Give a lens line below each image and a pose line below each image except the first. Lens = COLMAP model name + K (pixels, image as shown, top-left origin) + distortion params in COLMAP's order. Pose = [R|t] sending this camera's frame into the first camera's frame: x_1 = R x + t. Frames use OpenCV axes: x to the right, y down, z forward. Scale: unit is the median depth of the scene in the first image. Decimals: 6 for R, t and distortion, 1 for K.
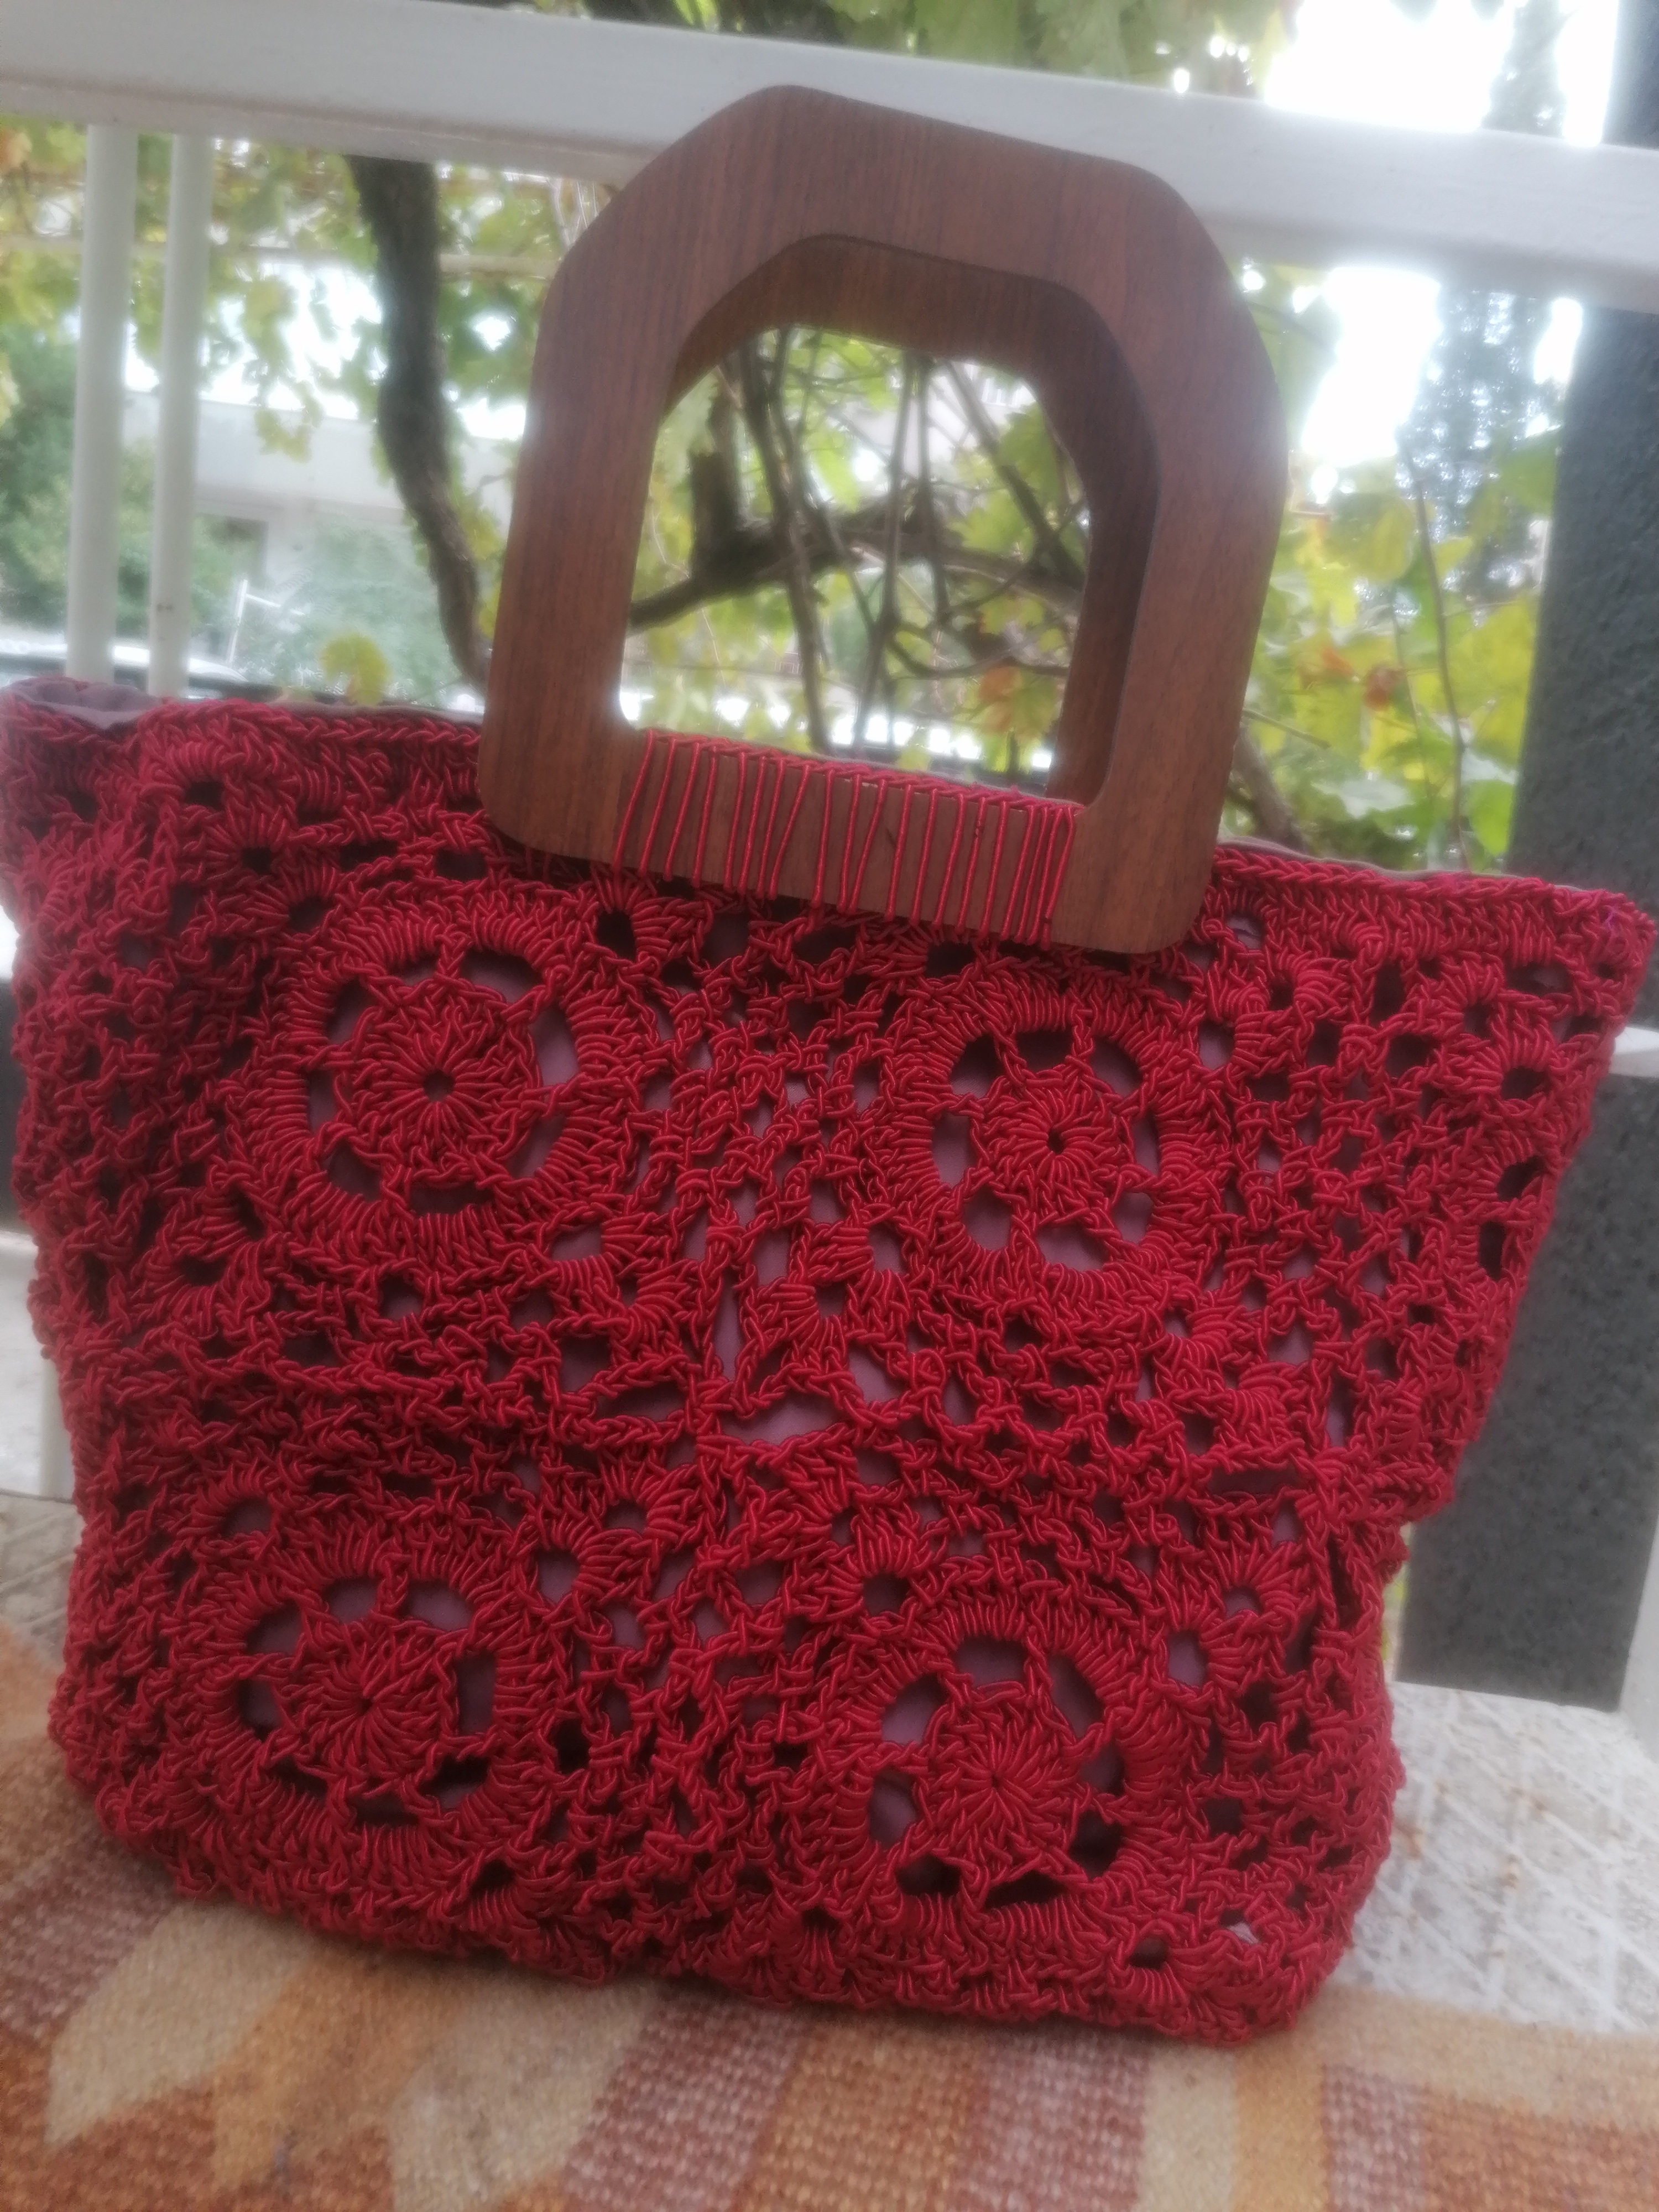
lens RADIAL K [[1692.4, 0, 830.5], [0, 1692.4, 1102.4], [0, 0, 1]] dist [0.021880, -0.073079]
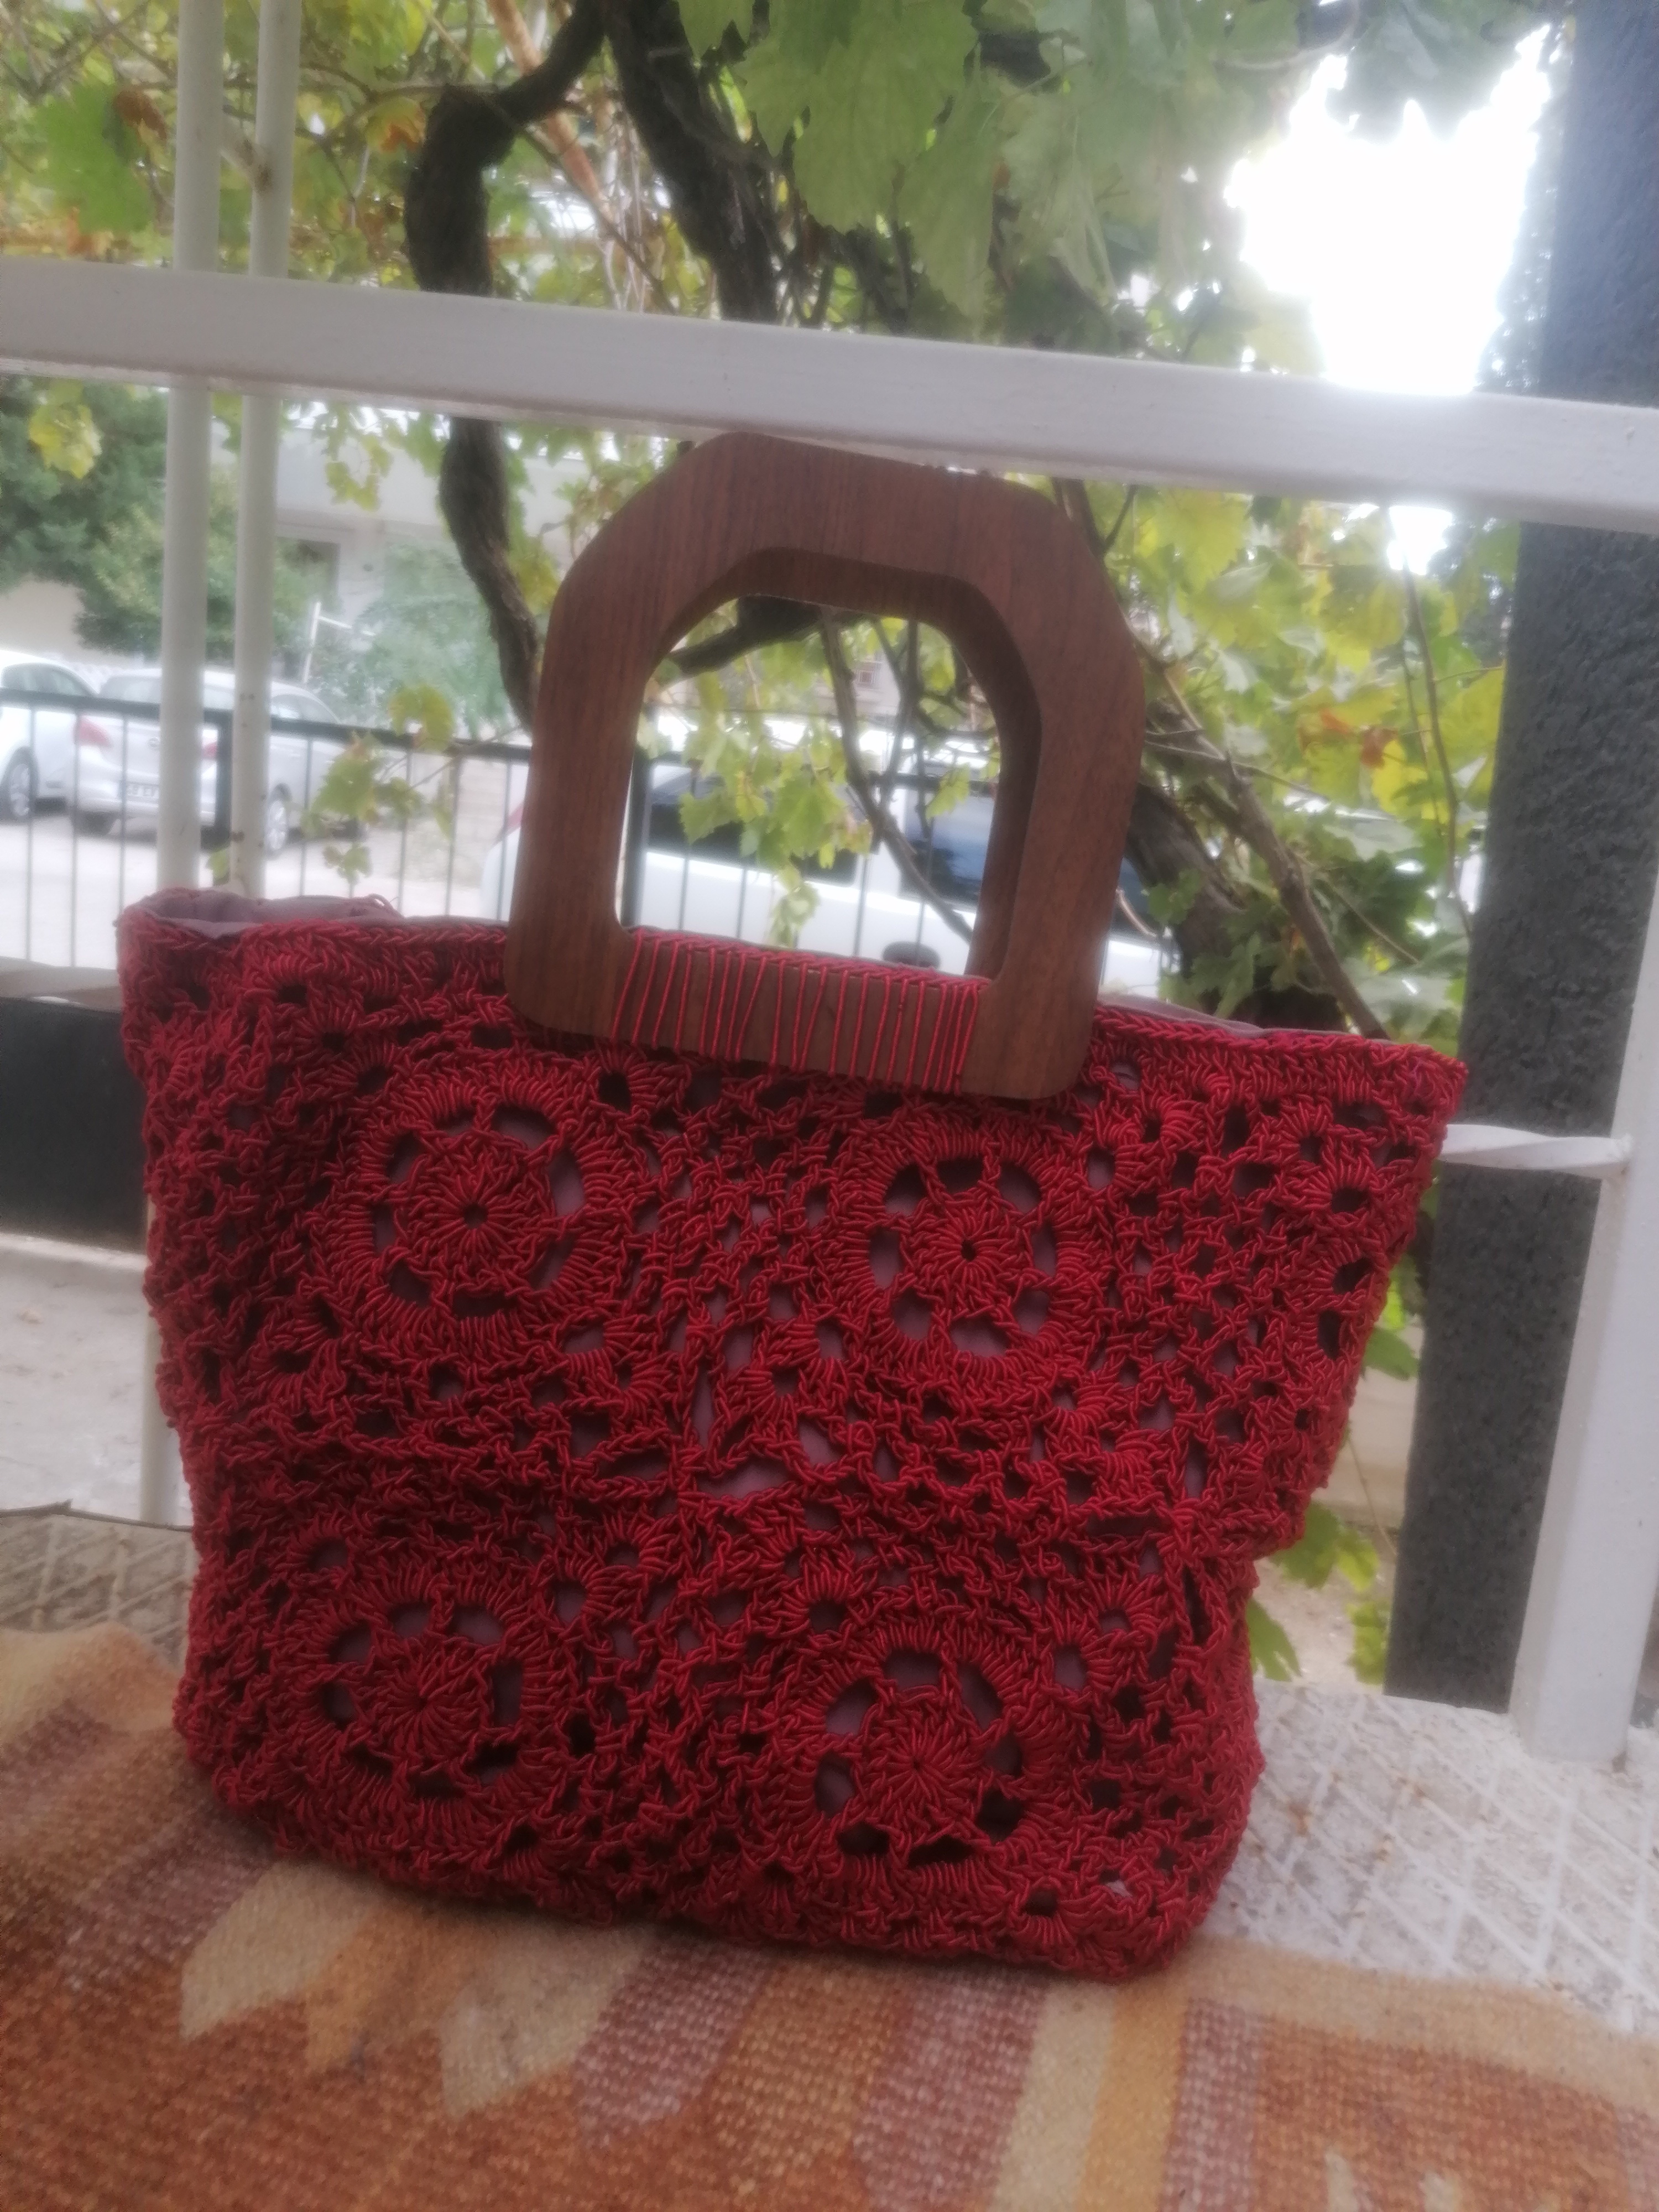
lens RADIAL K [[1642.6, 0, 825.0], [0, 1642.6, 1105.9], [0, 0, 1]] dist [0.020369, -0.063124]
pose [[0.999335, -0.009704, -0.035138, 0.075935], [0.009455, 0.999929, -0.007250, -0.081242], [0.035206, 0.006913, 0.999356, -0.227967]]
